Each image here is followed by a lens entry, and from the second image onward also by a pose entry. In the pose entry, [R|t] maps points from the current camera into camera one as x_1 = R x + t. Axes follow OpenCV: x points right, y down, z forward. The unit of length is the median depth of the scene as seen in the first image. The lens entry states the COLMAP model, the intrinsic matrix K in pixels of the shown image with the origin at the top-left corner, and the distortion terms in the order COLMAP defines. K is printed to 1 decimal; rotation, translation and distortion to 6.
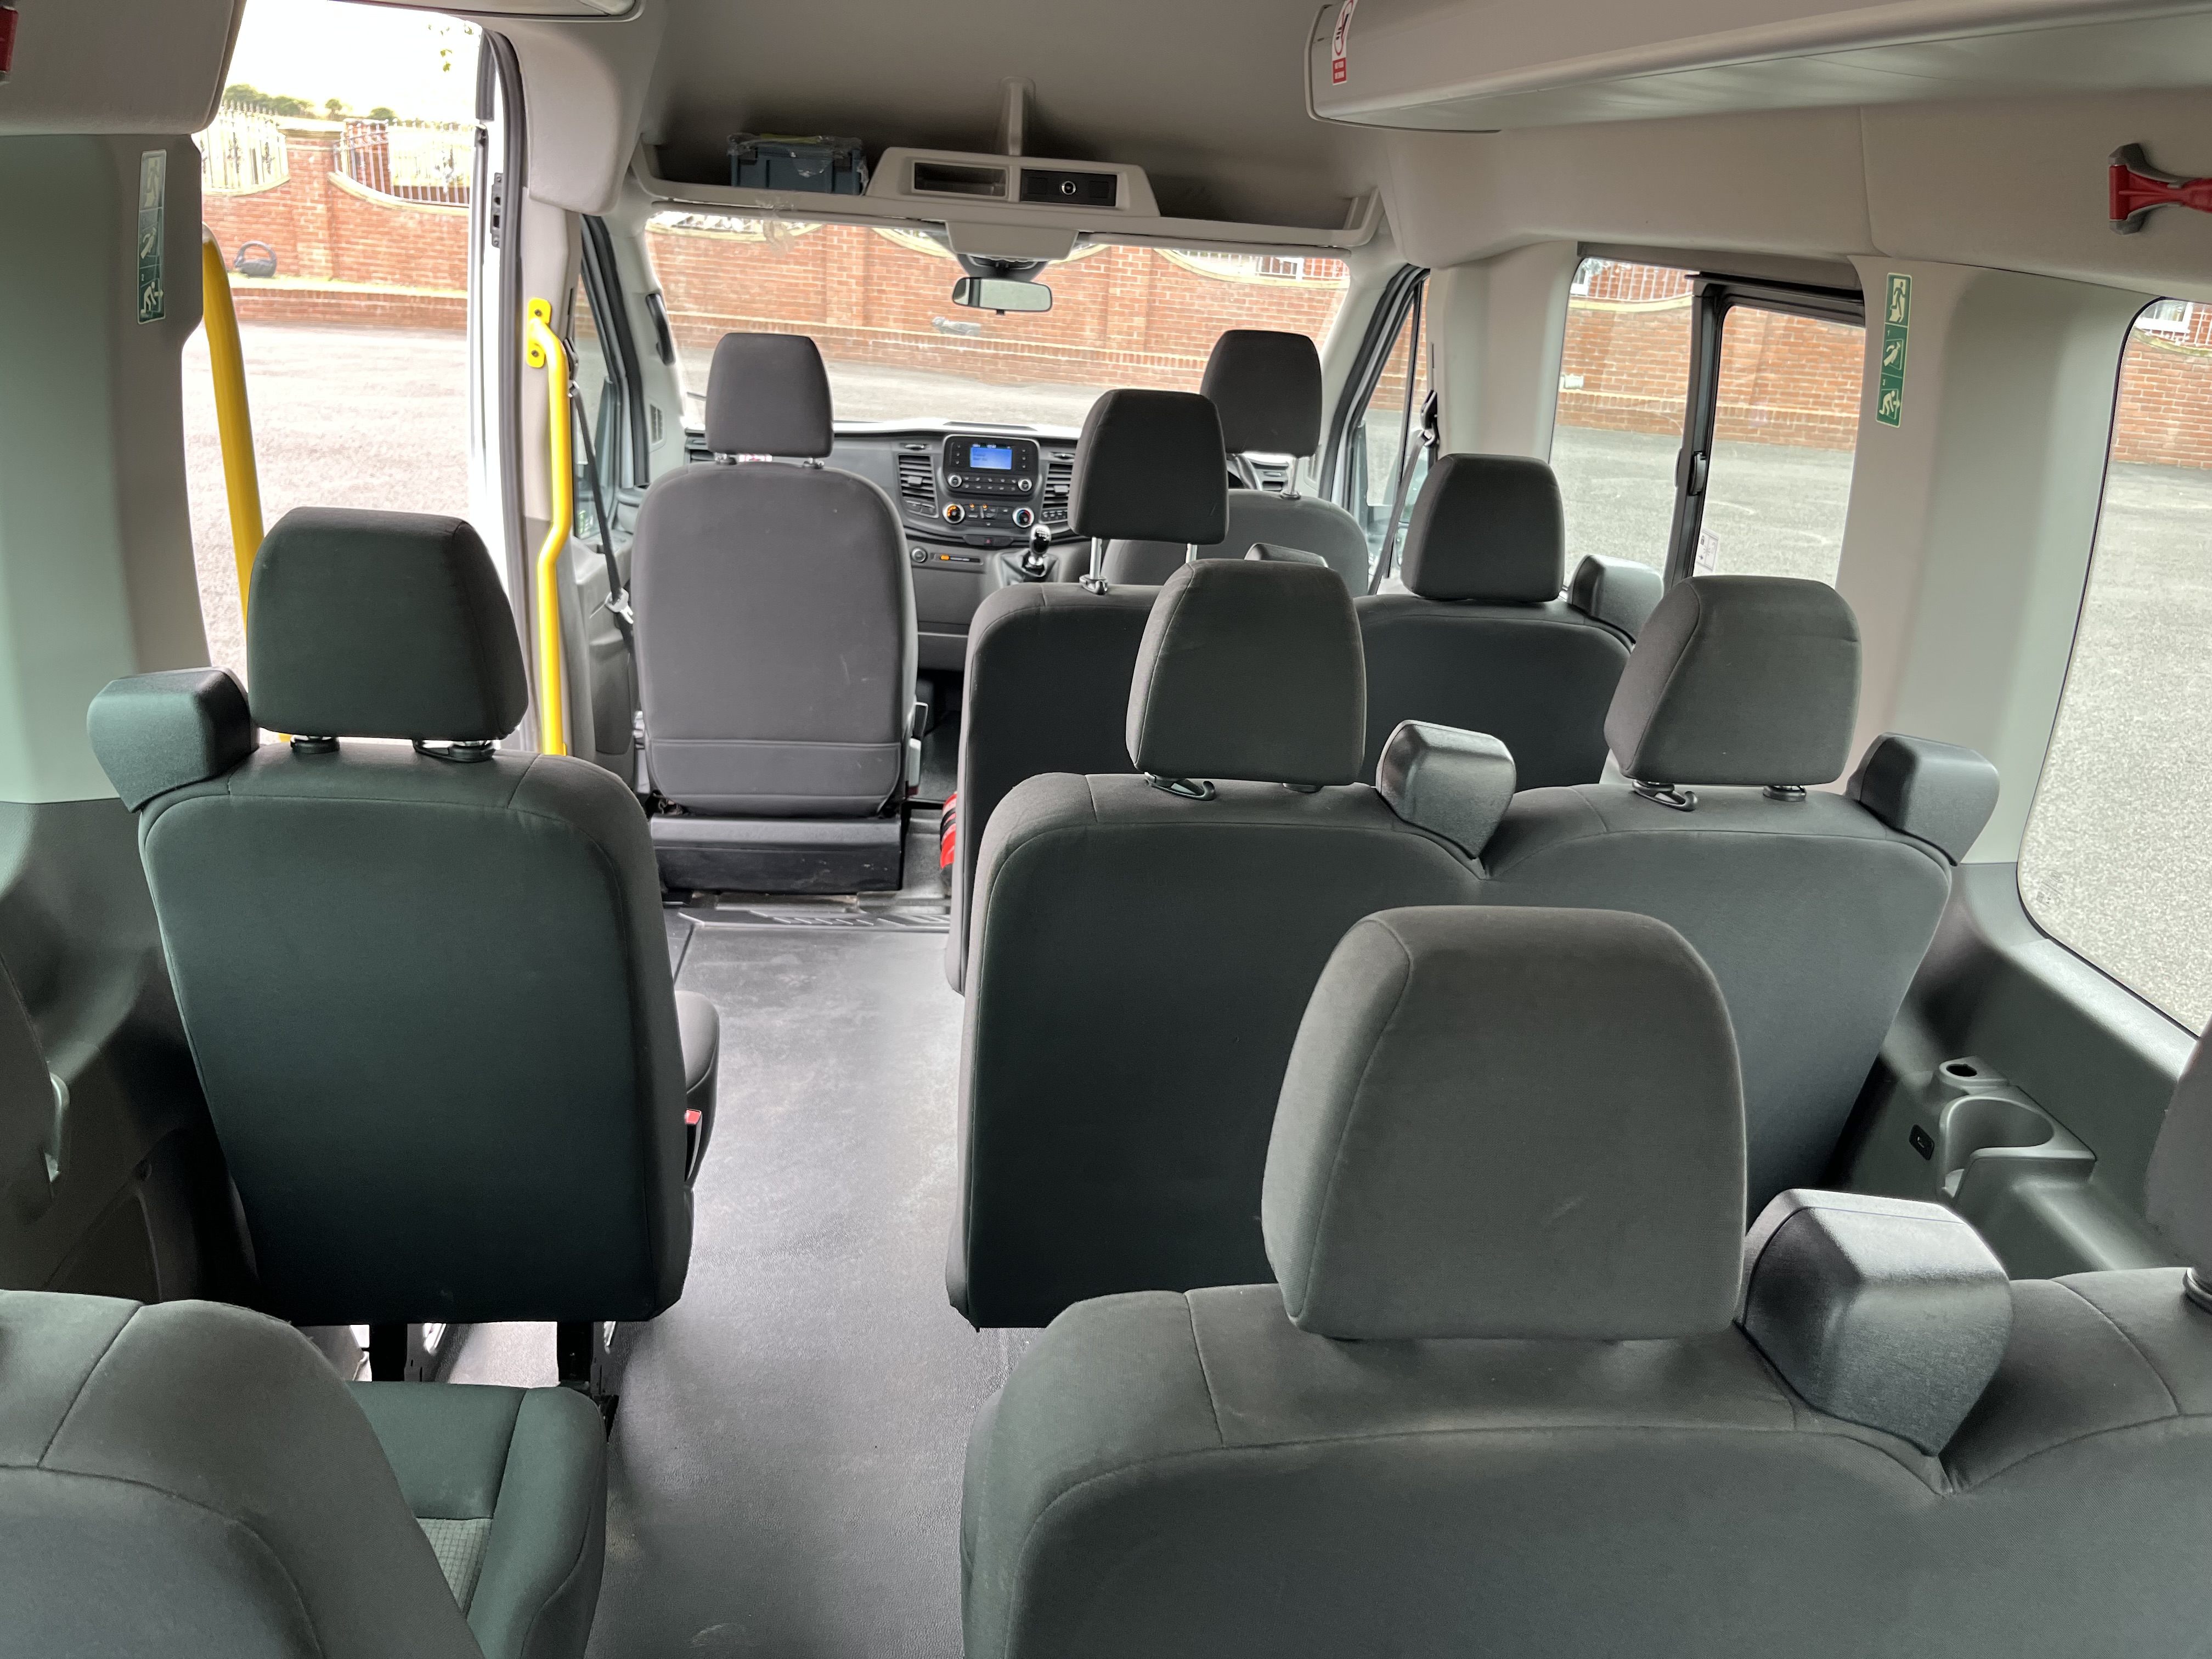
lens RADIAL K [[1765.4, 0, 1078.5], [0, 1765.4, 829.9], [0, 0, 1]] dist [0.092596, 0.002935]
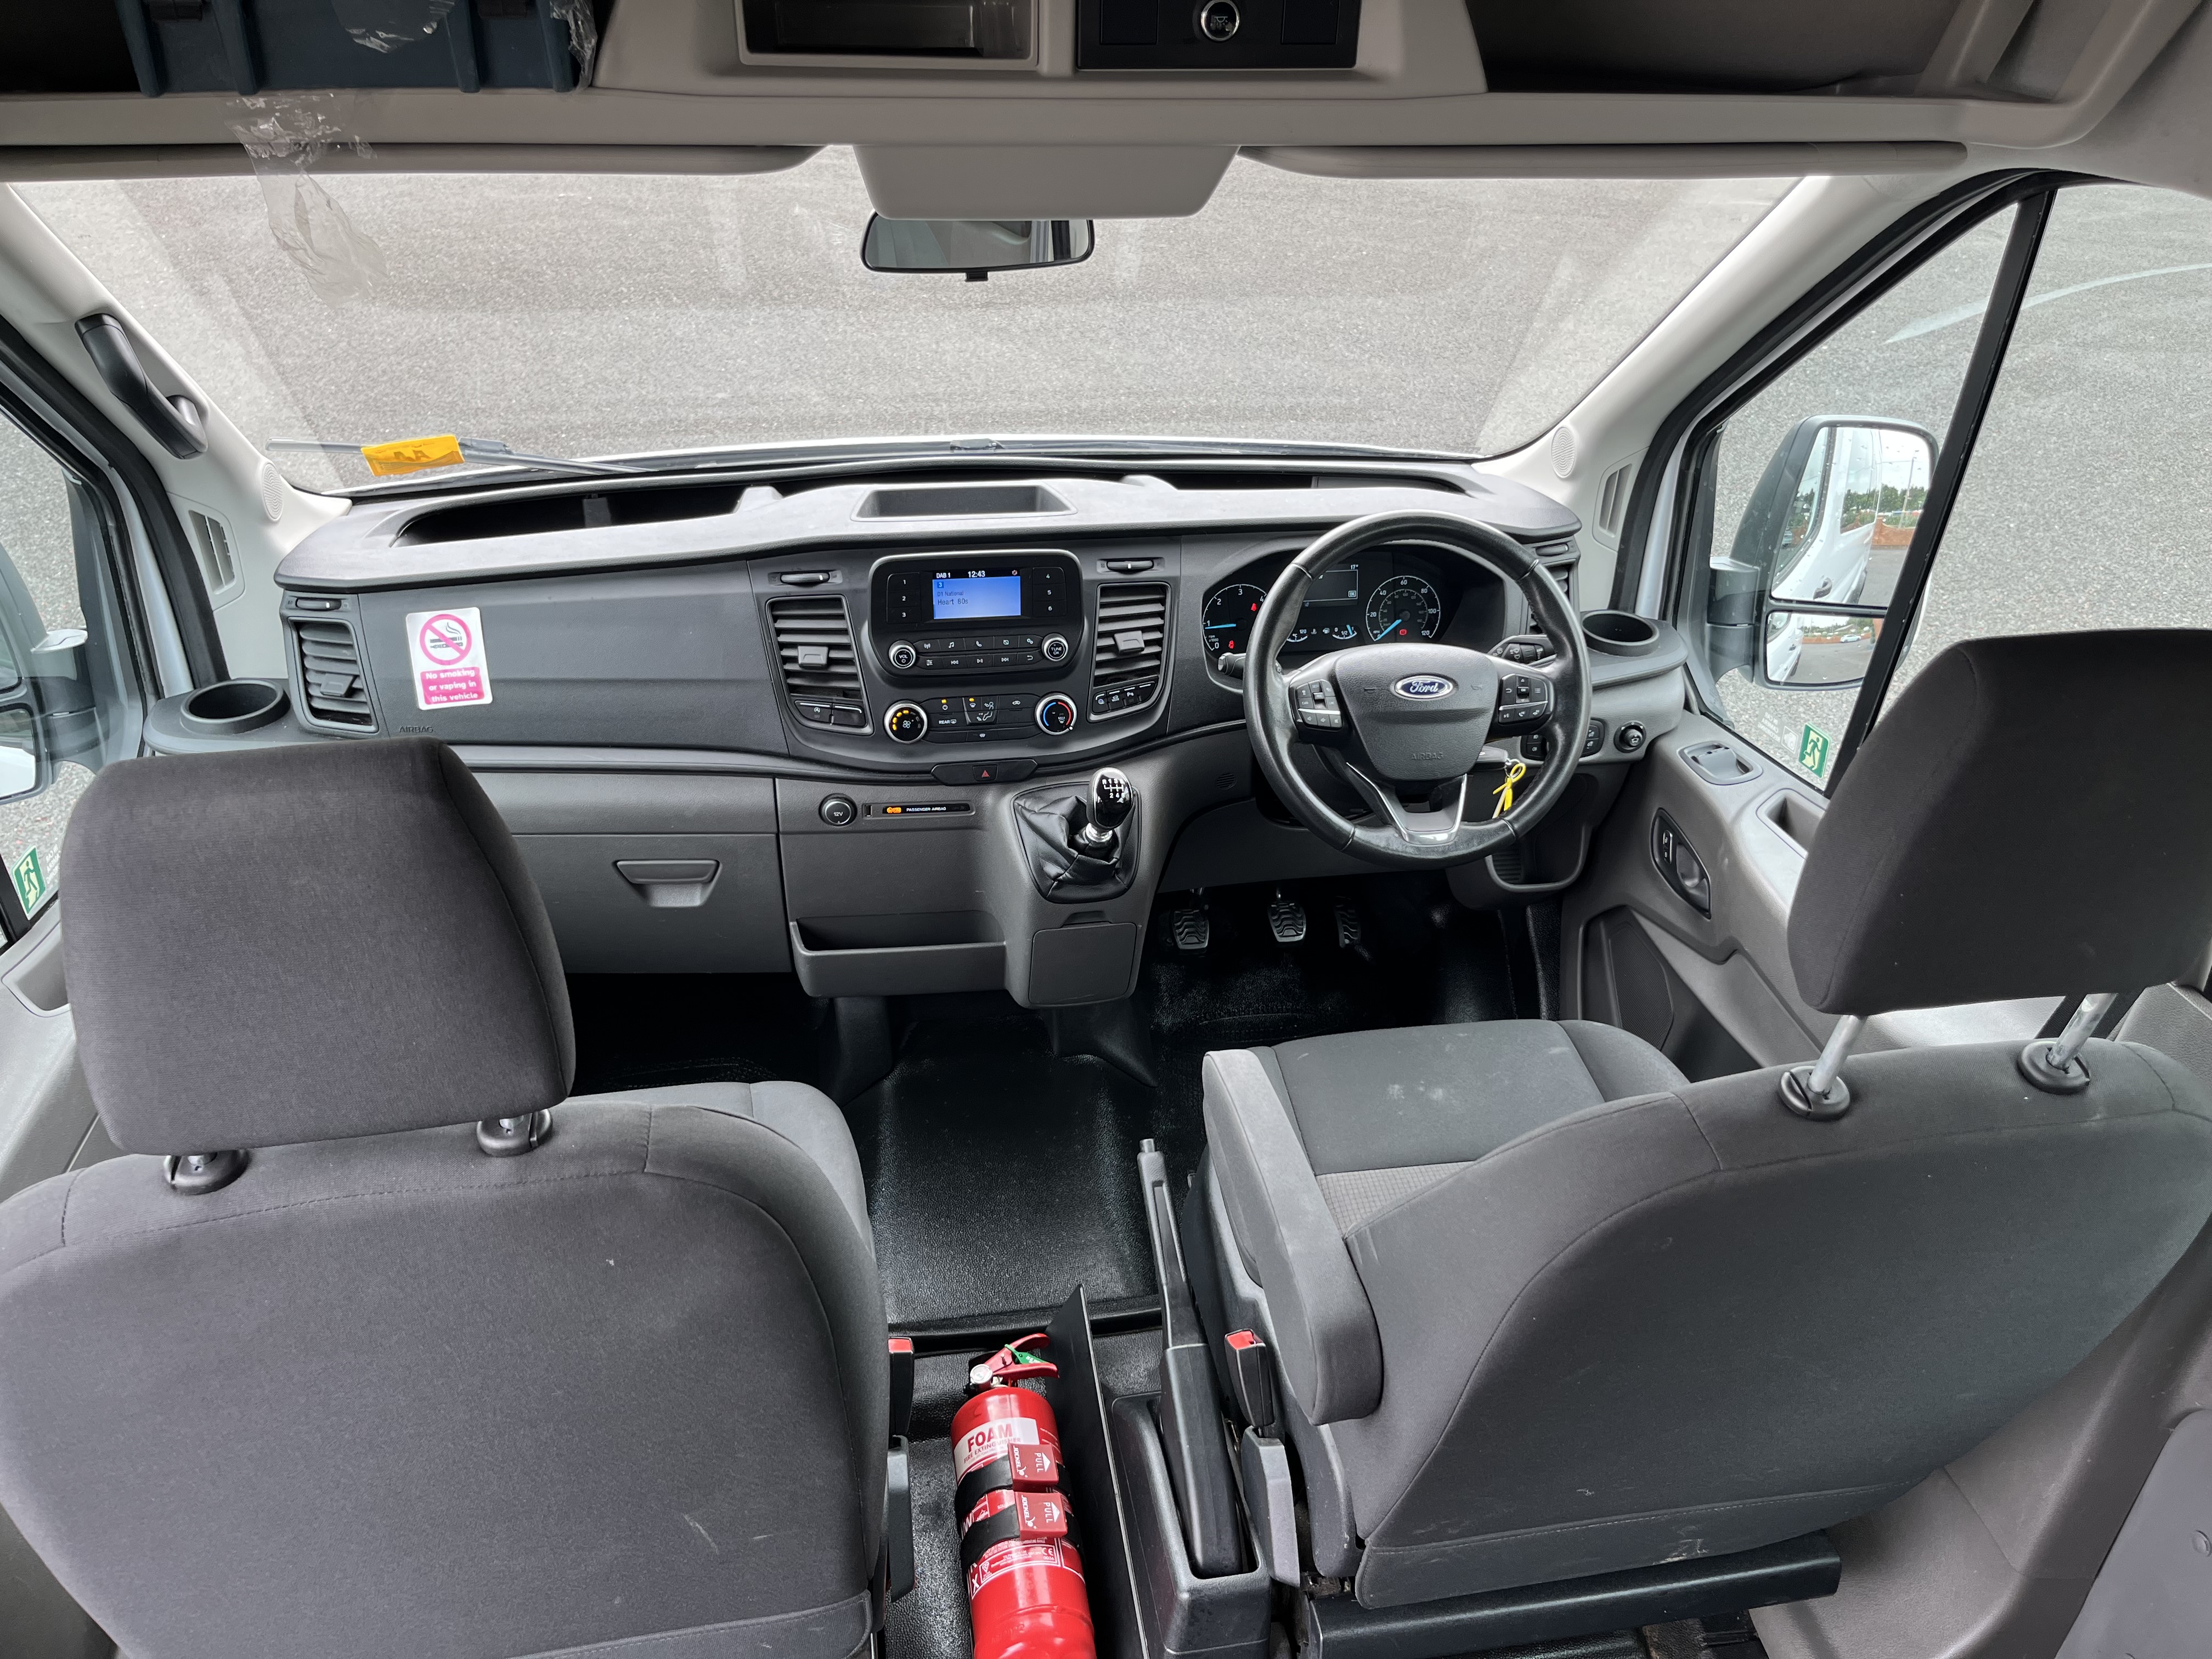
lens RADIAL K [[1693.6, 0, 1118.6], [0, 1693.6, 851.7], [0, 0, 1]] dist [0.063059, -0.092398]
pose [[0.993497, -0.084828, 0.075950, -0.051683], [0.067754, 0.976540, 0.204398, -0.231845], [-0.091507, -0.197923, 0.975937, 0.558864]]
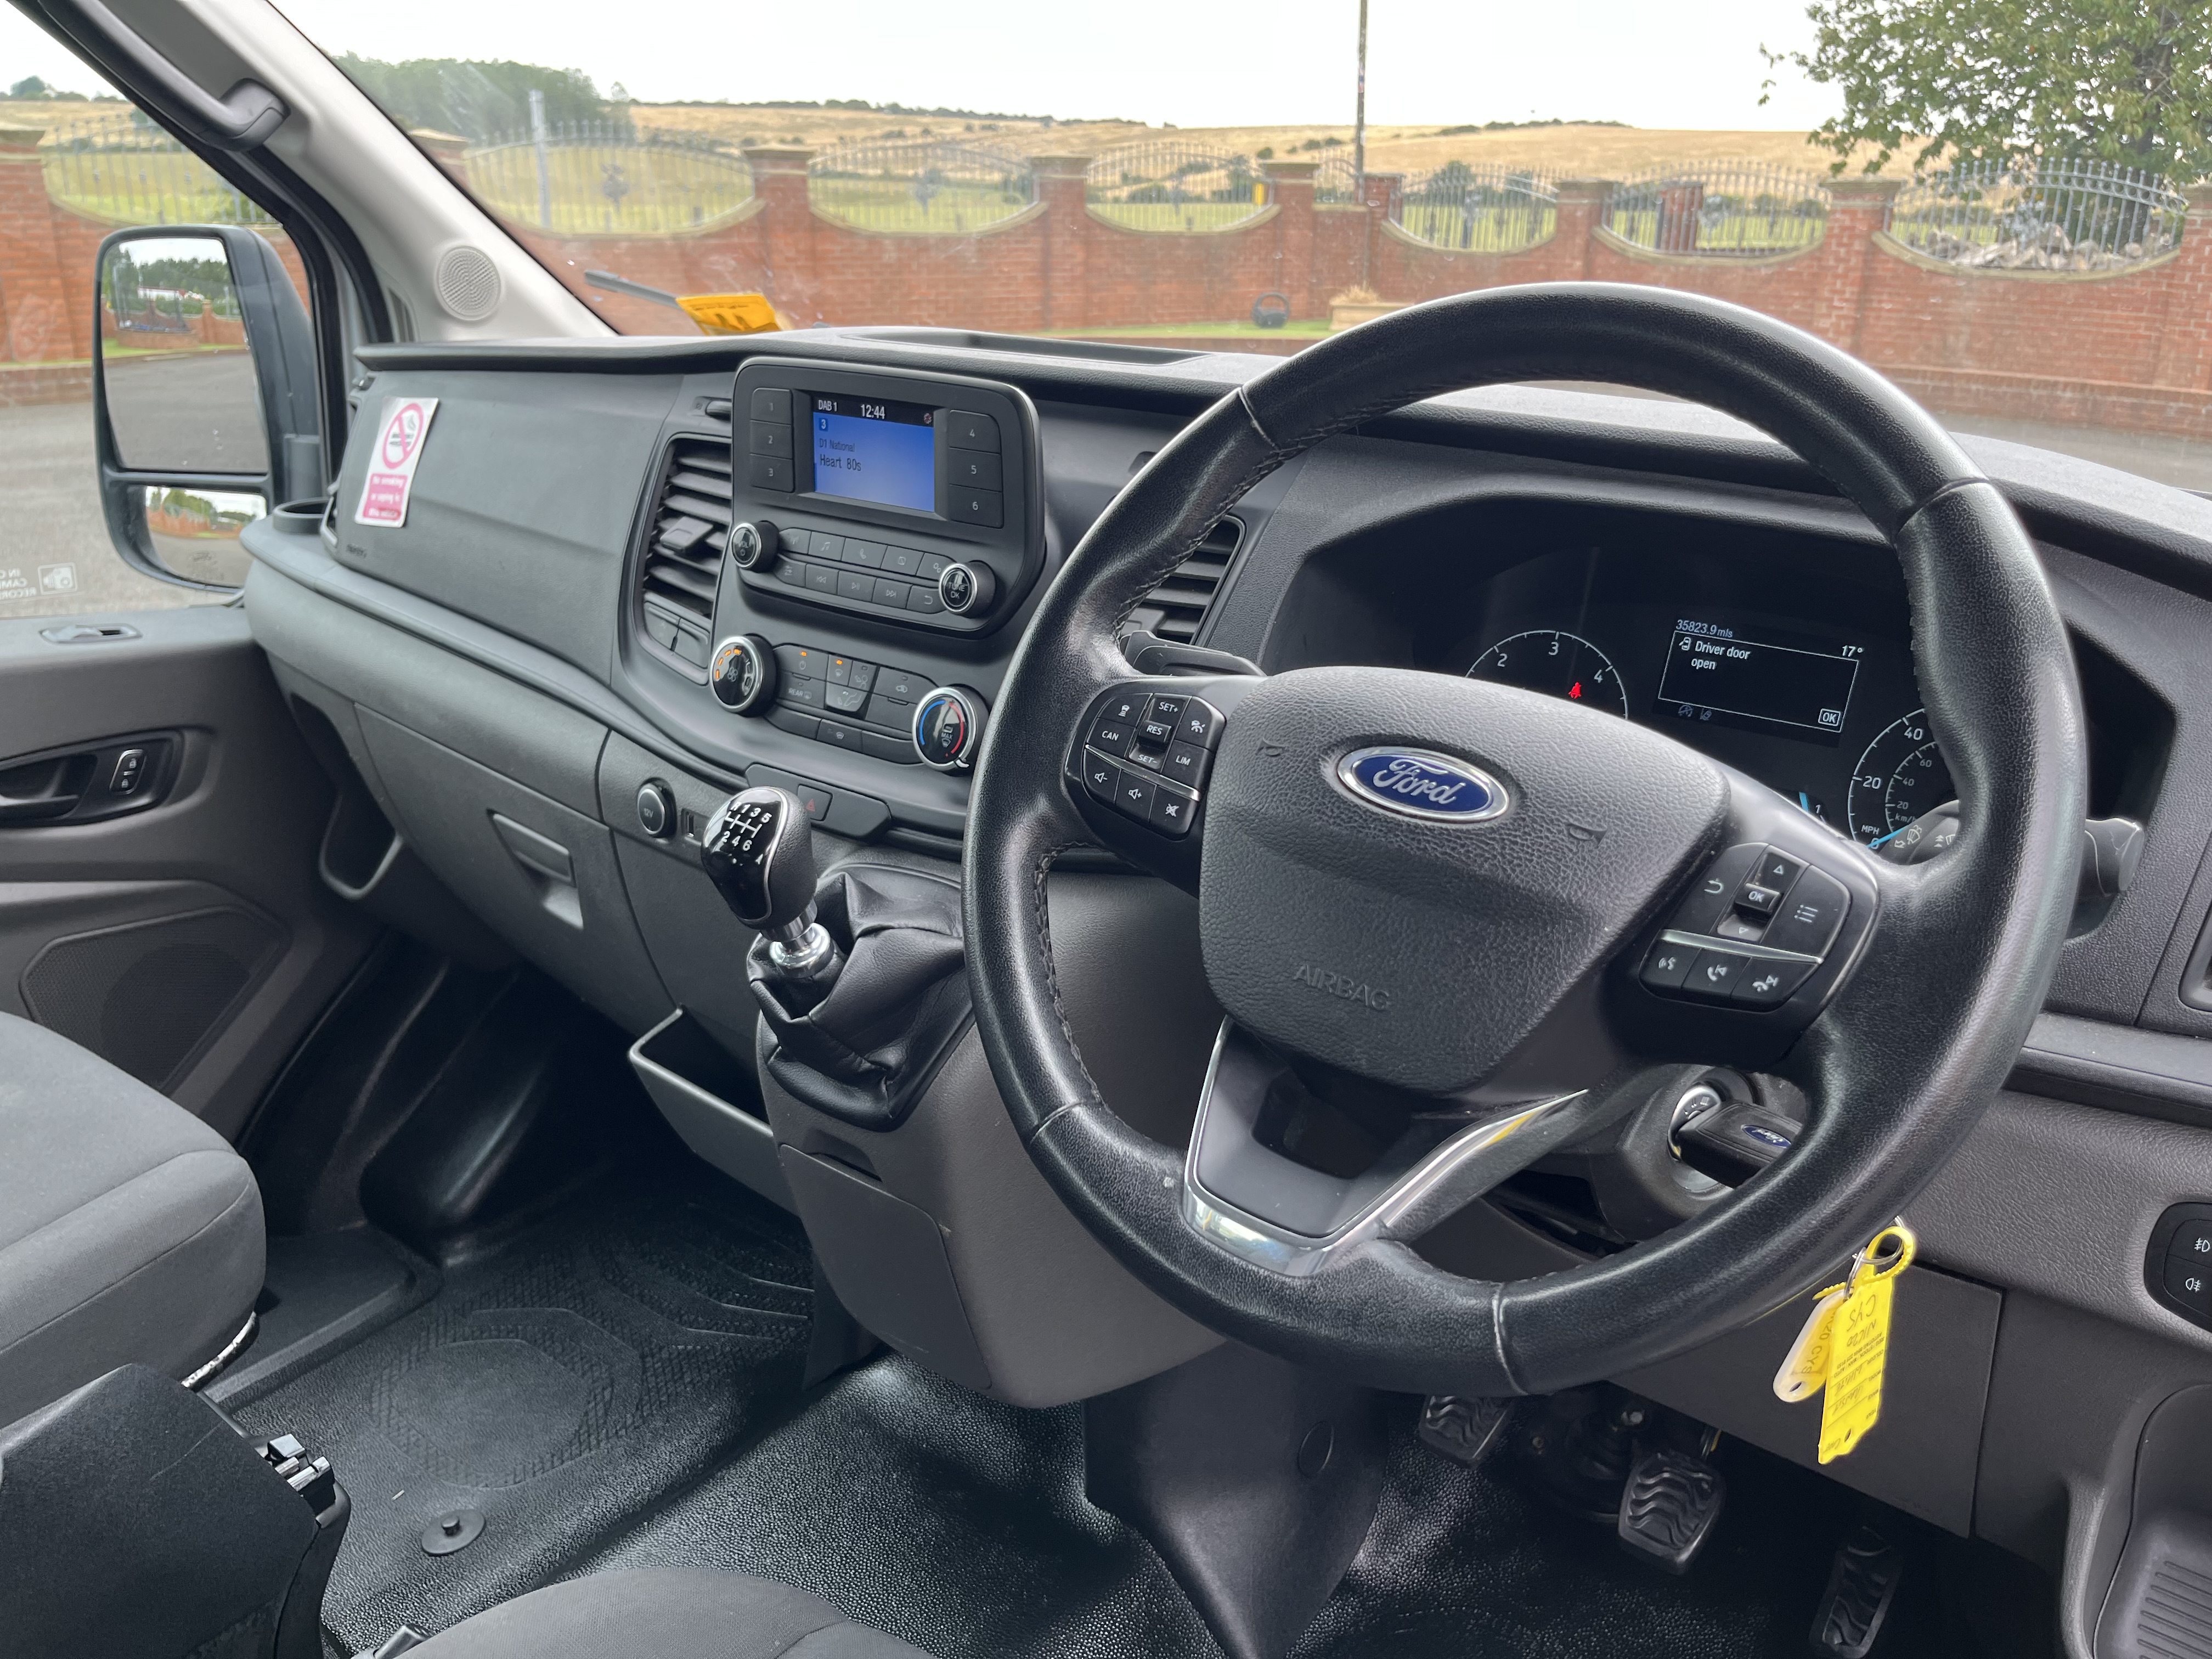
lens RADIAL K [[1693.6, 0, 1118.6], [0, 1693.6, 851.7], [0, 0, 1]] dist [0.063059, -0.092398]
pose [[0.747607, 0.194965, -0.634880, 0.125244], [-0.210107, 0.976274, 0.052389, -0.177900], [0.630031, 0.094226, 0.770832, 0.850805]]
